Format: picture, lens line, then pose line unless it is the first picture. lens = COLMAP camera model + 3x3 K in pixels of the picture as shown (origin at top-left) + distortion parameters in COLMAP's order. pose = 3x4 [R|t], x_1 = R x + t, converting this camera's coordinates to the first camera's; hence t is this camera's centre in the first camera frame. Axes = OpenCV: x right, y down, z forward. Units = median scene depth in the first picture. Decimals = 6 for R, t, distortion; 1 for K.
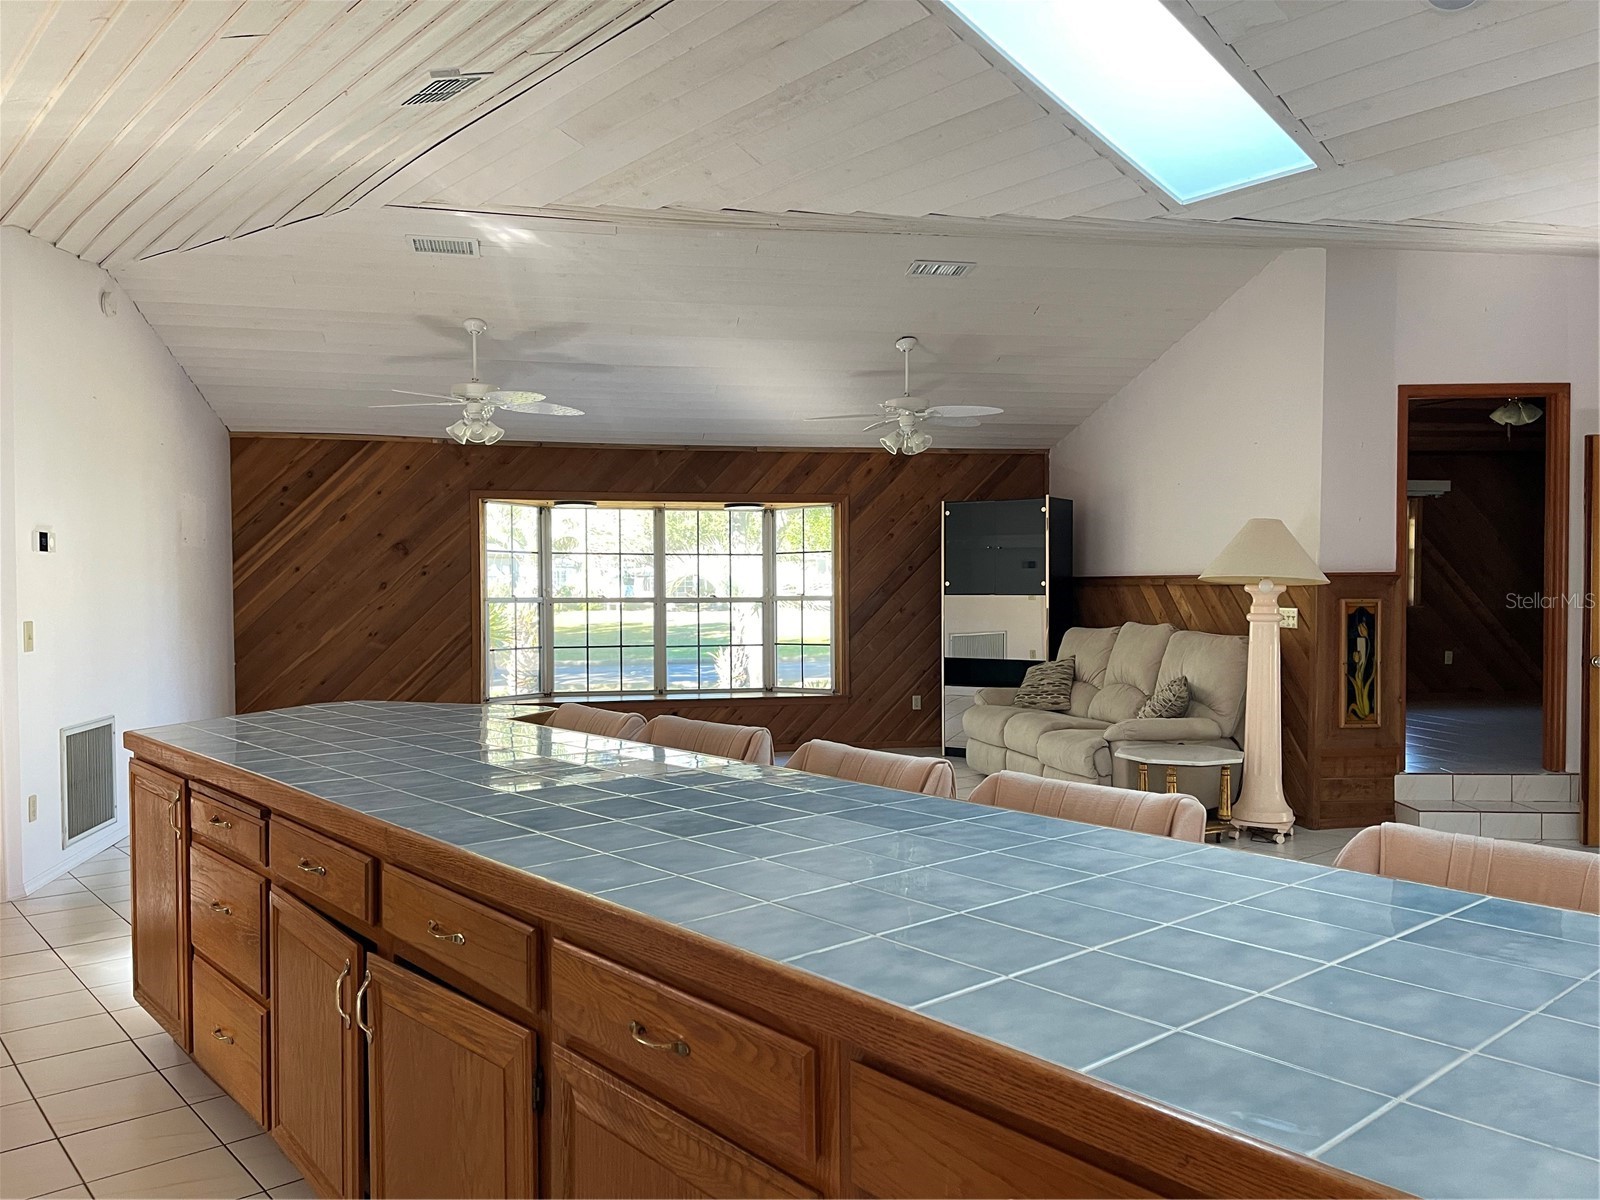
lens RADIAL K [[1204.0, 0, 798.0], [0, 1204.0, 615.0], [0, 0, 1]] dist [0.072998, -0.086392]
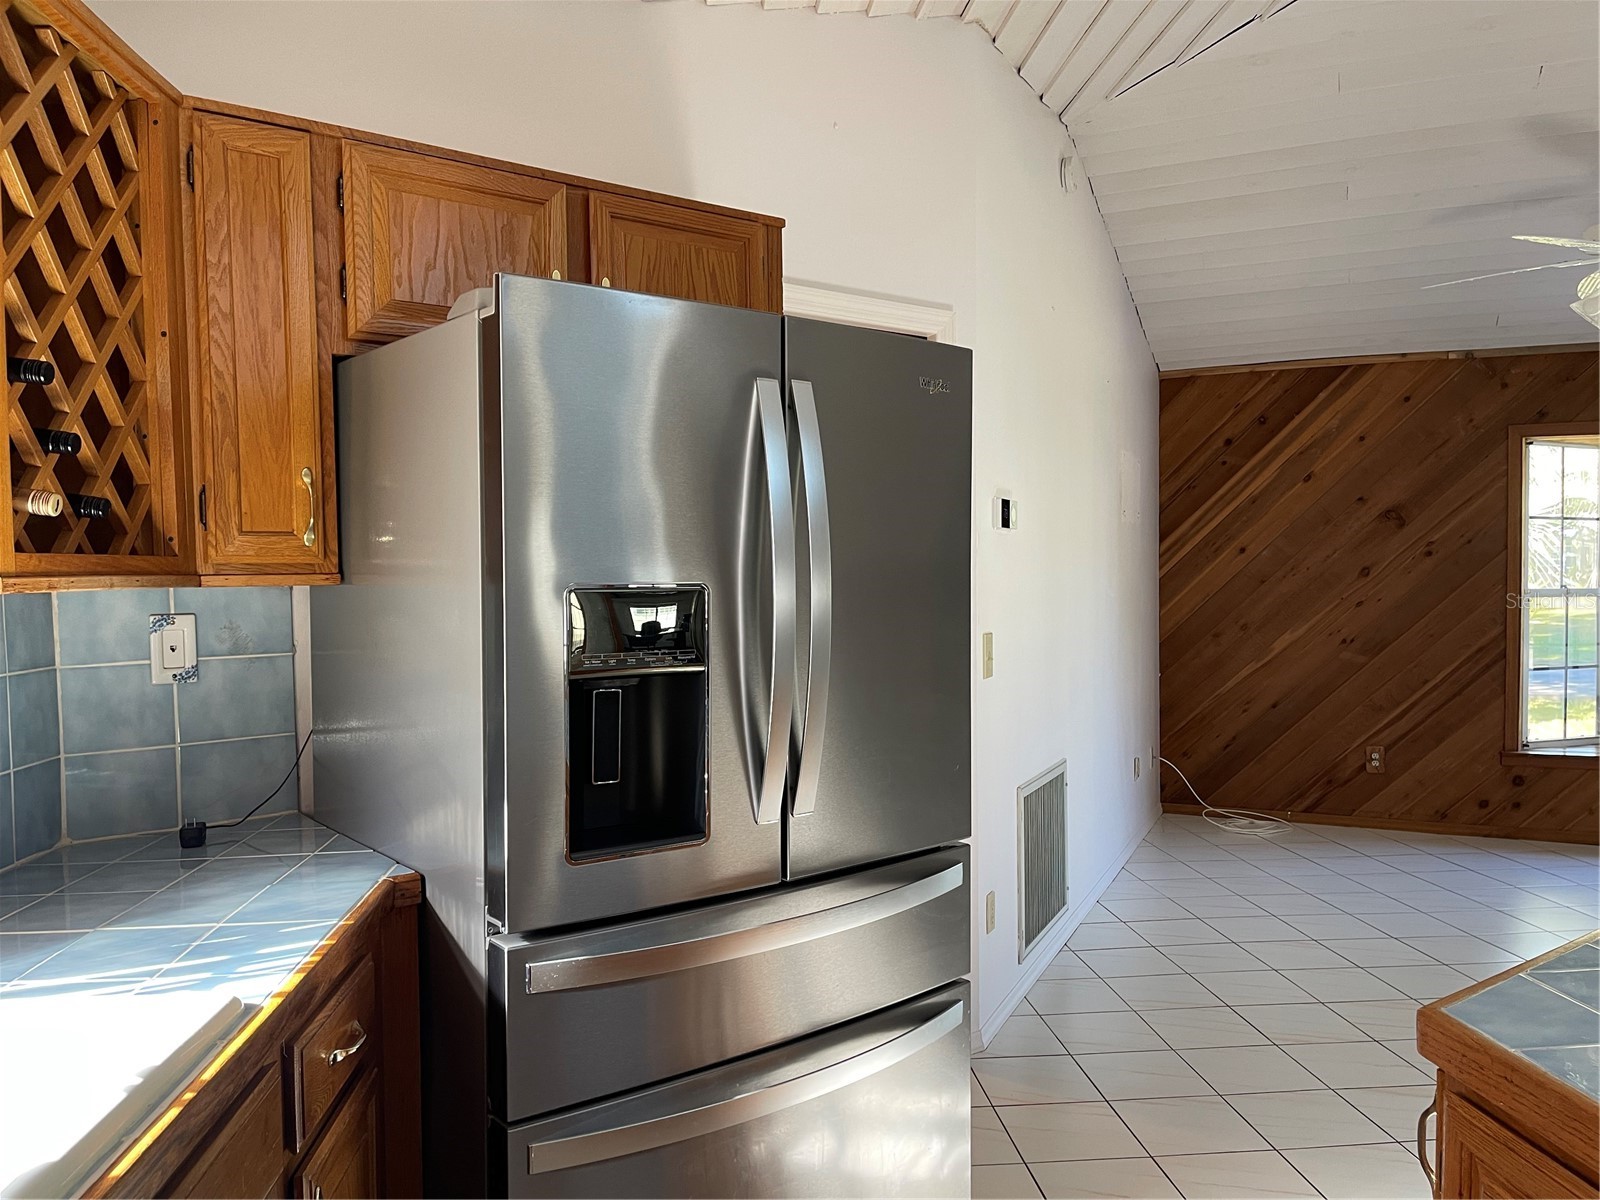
lens RADIAL K [[1204.0, 0, 801.8], [0, 1204.0, 614.0], [0, 0, 1]] dist [0.072998, -0.086392]
pose [[0.811696, 0.016016, -0.583860, -0.196155], [-0.007829, 0.999833, 0.016541, -0.009072], [0.584027, -0.008855, 0.811686, 0.242715]]
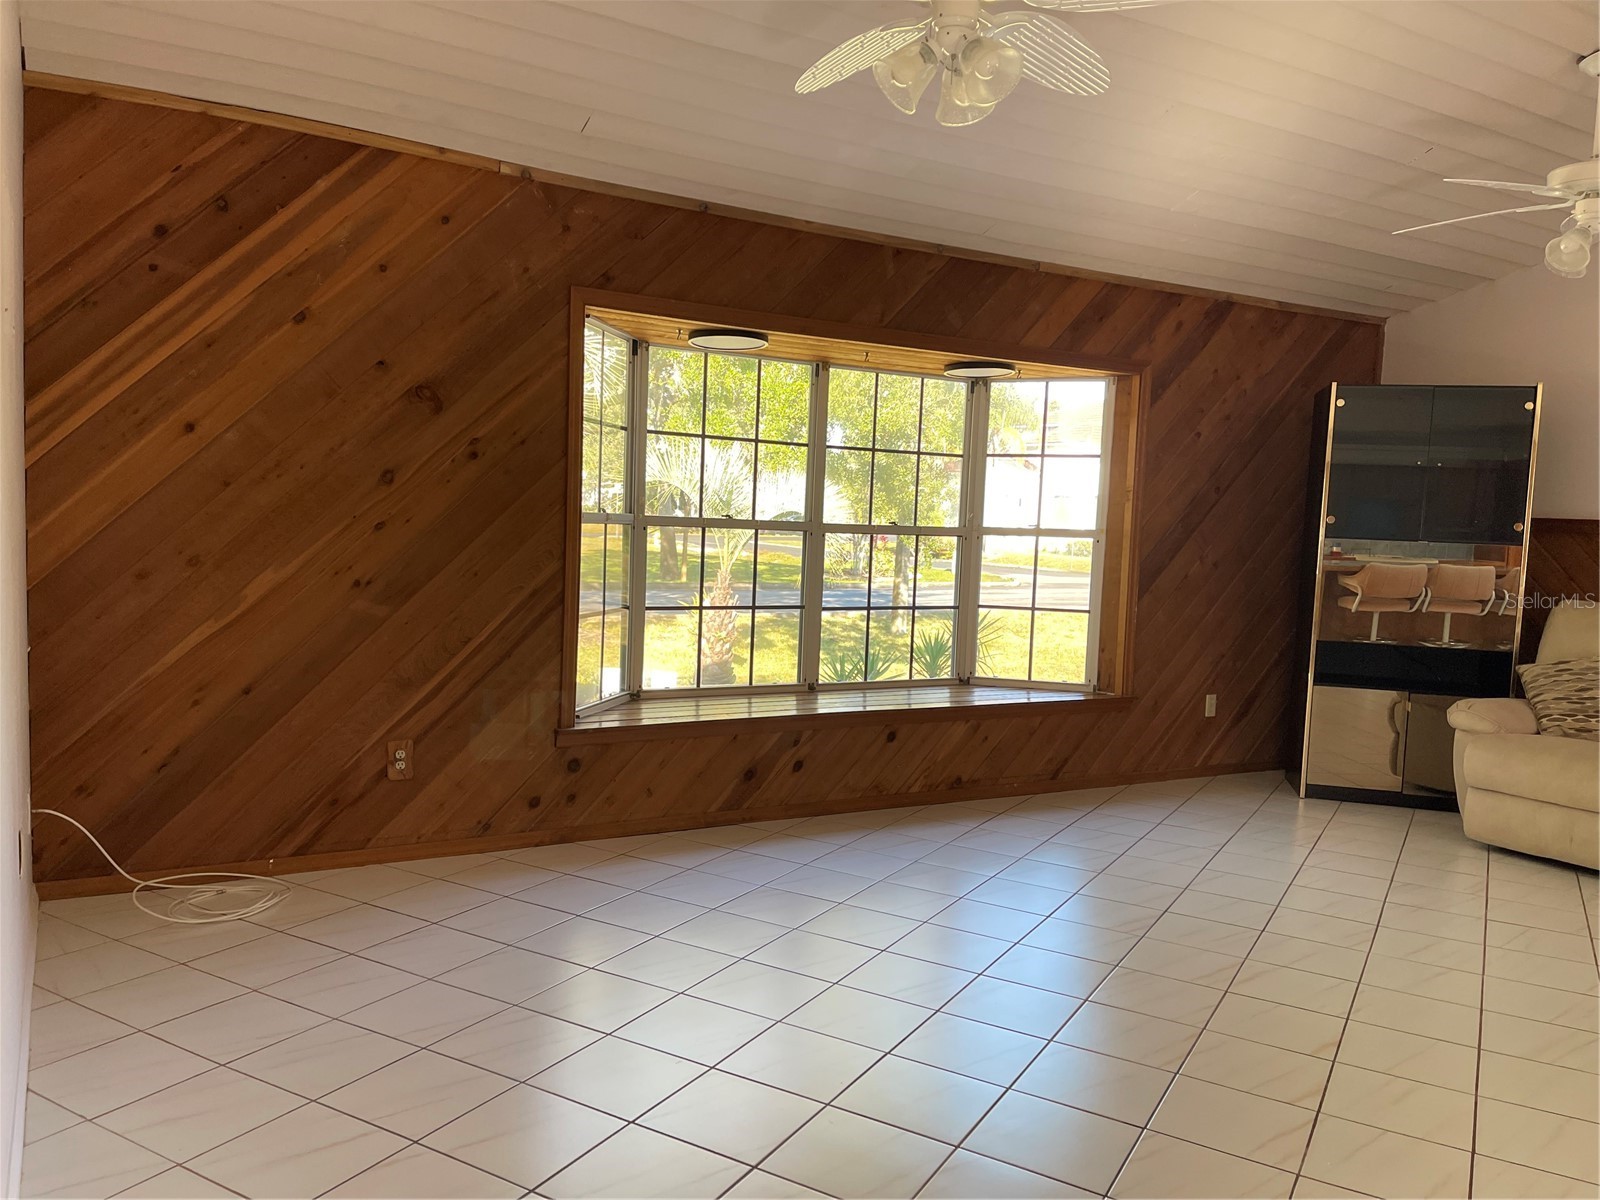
lens RADIAL K [[1204.0, 0, 787.4], [0, 1204.0, 612.7], [0, 0, 1]] dist [0.072998, -0.086392]
pose [[0.947118, 0.015121, 0.320528, -0.346390], [-0.036230, 0.997541, 0.059993, -0.006137], [-0.318833, -0.068434, 0.945337, 0.519885]]
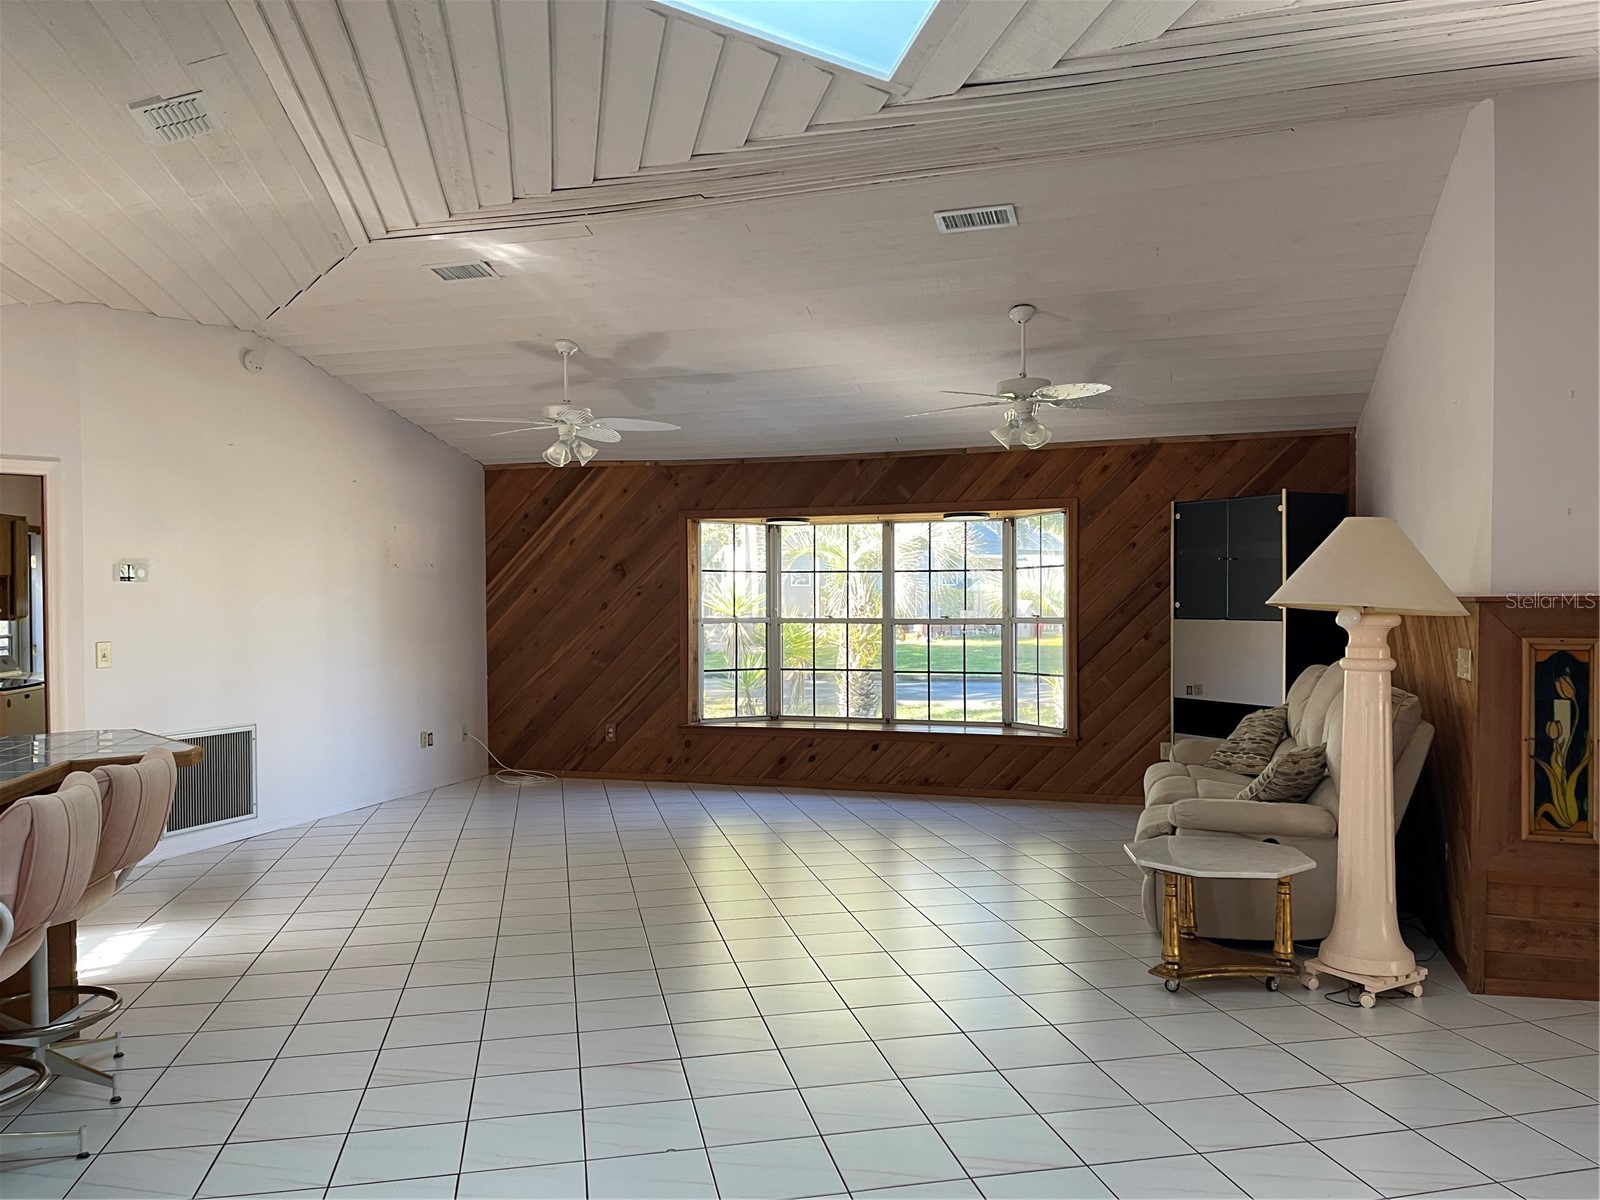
lens RADIAL K [[1204.0, 0, 804.9], [0, 1204.0, 620.4], [0, 0, 1]] dist [0.072998, -0.086392]
pose [[0.872714, 0.008783, -0.488152, 0.311510], [-0.010650, 0.999943, -0.001048, -0.012704], [0.488115, 0.006114, 0.872758, 0.186279]]
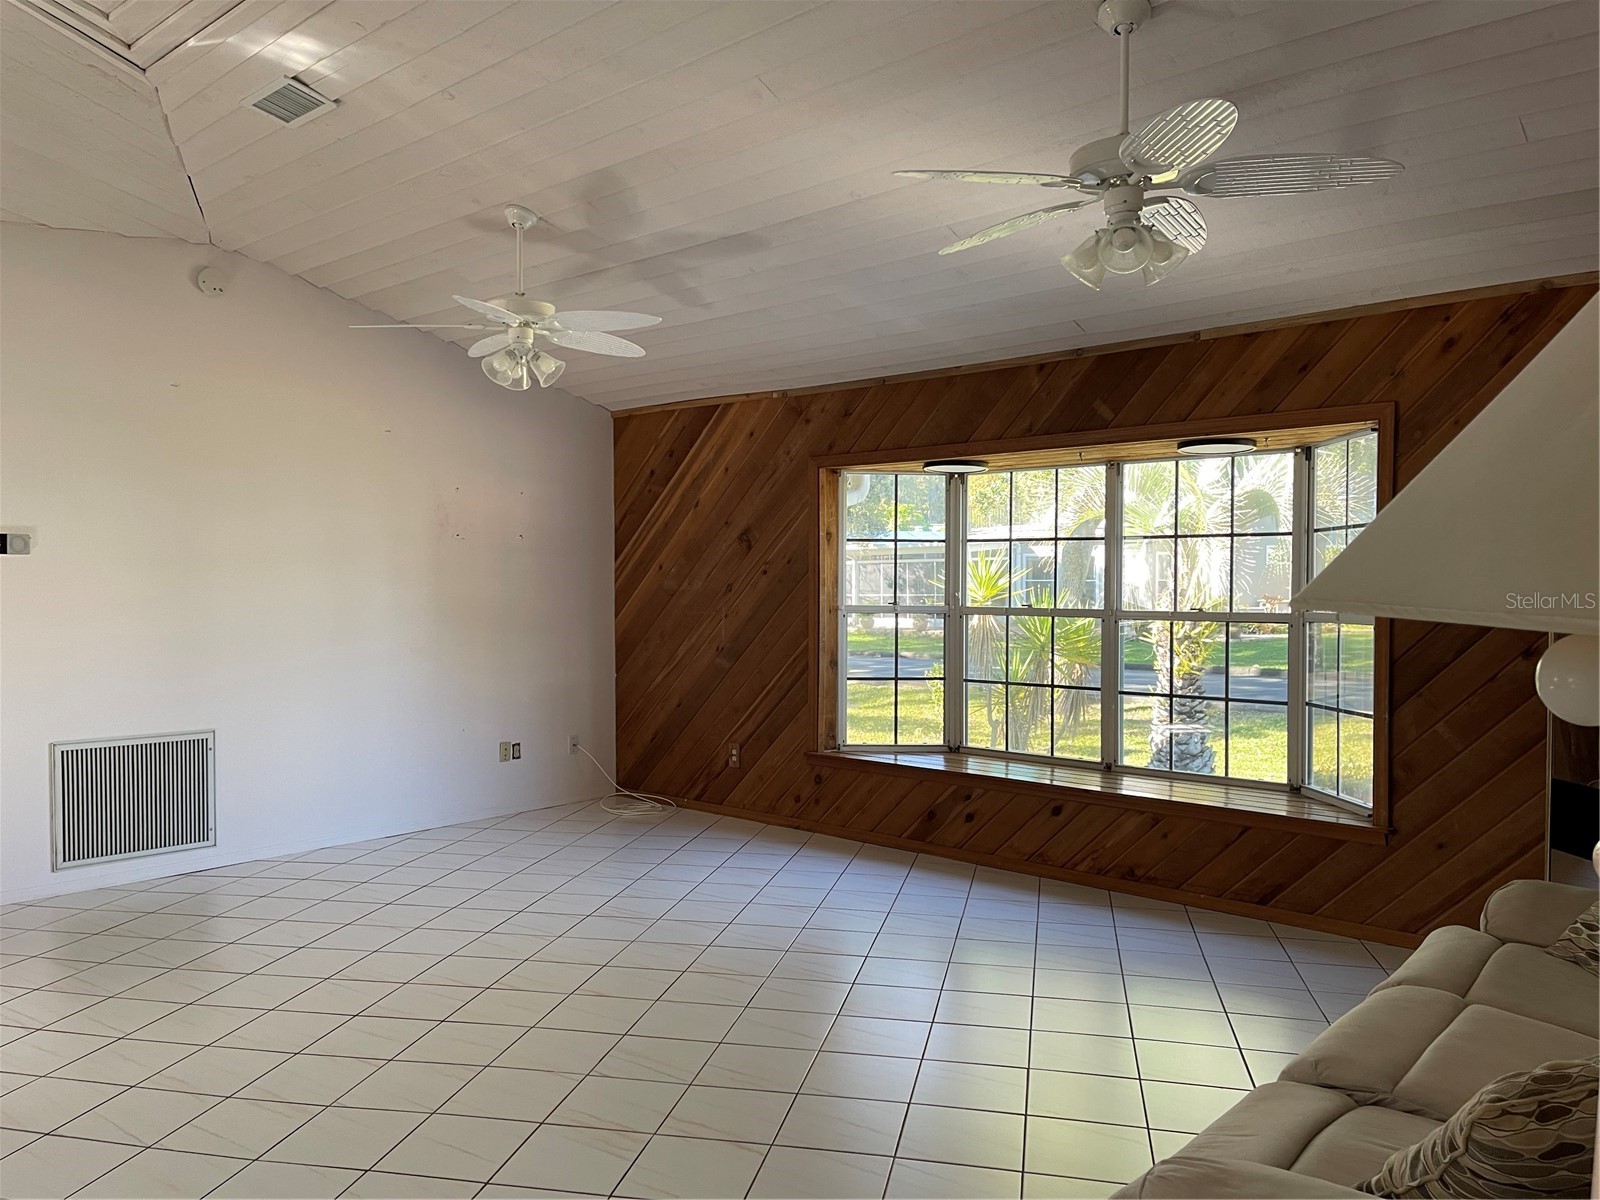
lens RADIAL K [[1204.0, 0, 790.9], [0, 1204.0, 612.3], [0, 0, 1]] dist [0.072998, -0.086392]
pose [[0.592842, 0.026755, -0.804874, 0.310259], [-0.022290, 0.999610, 0.016810, -0.022457], [0.805010, 0.007975, 0.593208, 0.573167]]
